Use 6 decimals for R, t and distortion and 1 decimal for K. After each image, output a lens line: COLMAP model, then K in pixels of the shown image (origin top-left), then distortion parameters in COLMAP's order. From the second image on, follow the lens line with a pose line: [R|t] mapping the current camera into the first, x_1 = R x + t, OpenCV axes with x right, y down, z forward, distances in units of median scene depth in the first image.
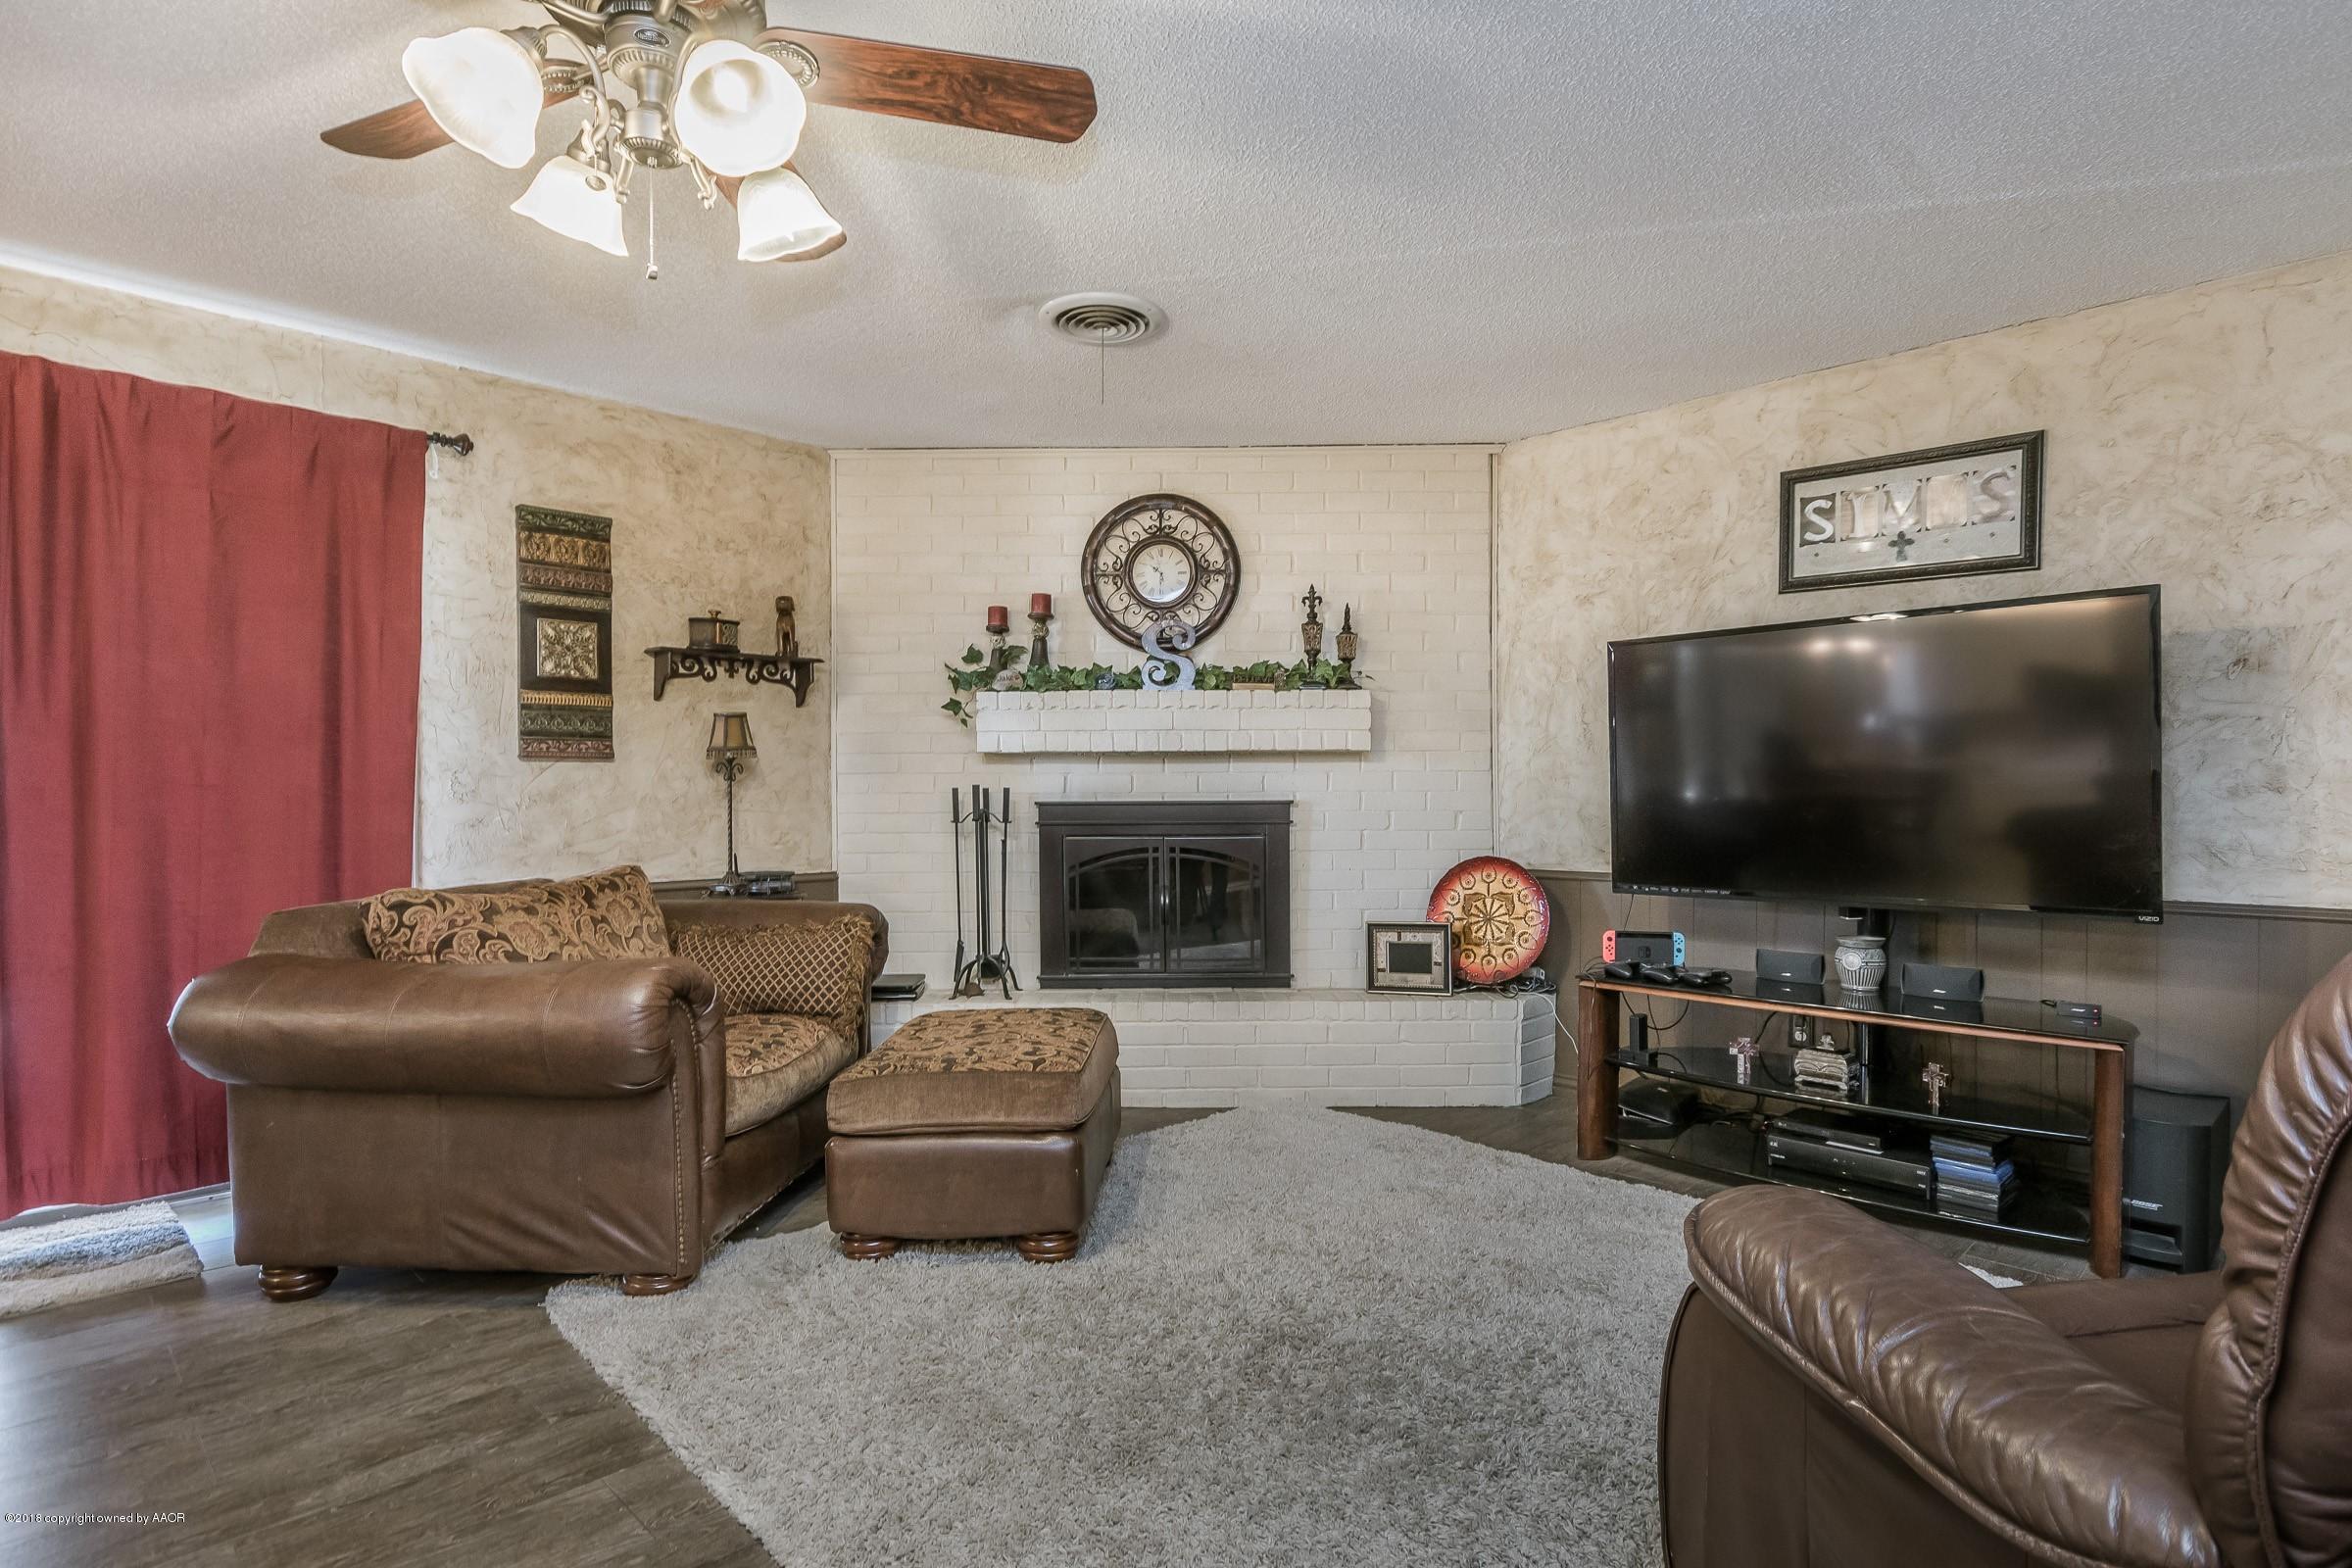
lens RADIAL K [[1204.6, 0, 1184.0], [0, 1204.6, 803.8], [0, 0, 1]] dist [-0.002416, -0.001800]
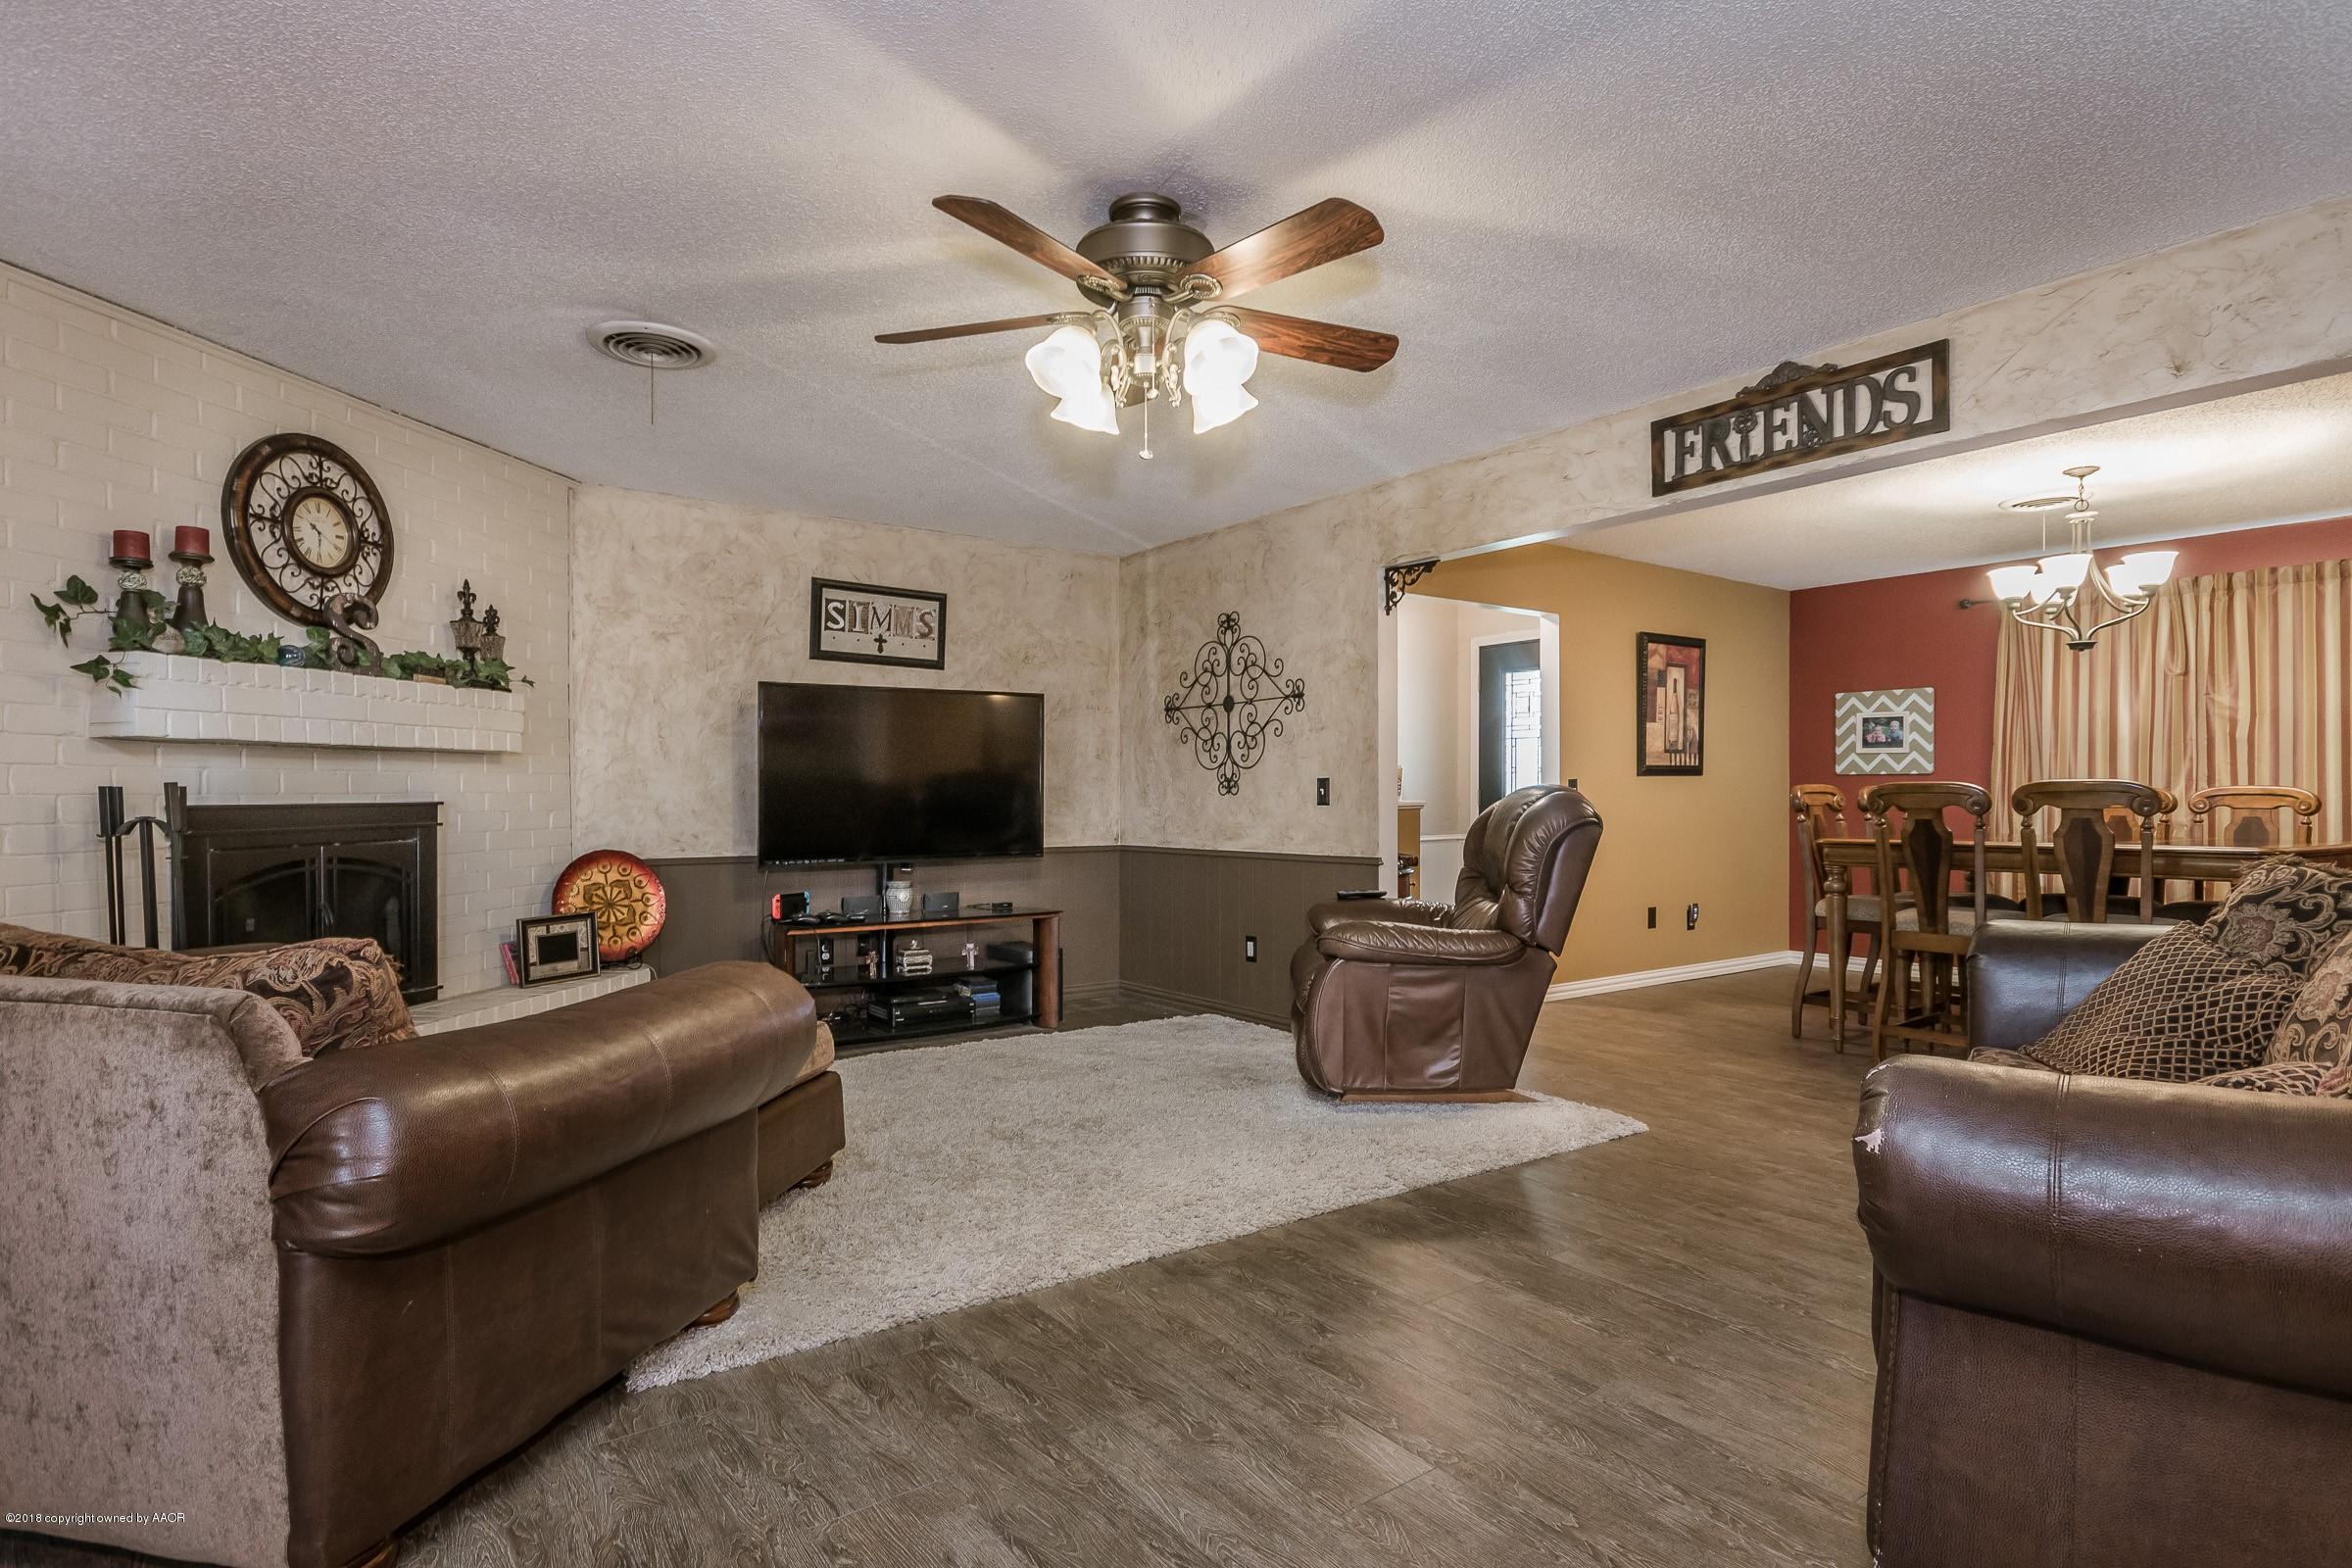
lens RADIAL K [[1204.6, 0, 1191.4], [0, 1204.6, 796.3], [0, 0, 1]] dist [-0.002416, -0.001800]
pose [[0.143052, -0.001072, 0.989715, -0.786938], [0.011029, 0.999939, -0.000511, -0.000139], [-0.989654, 0.010989, 0.143055, 0.288414]]
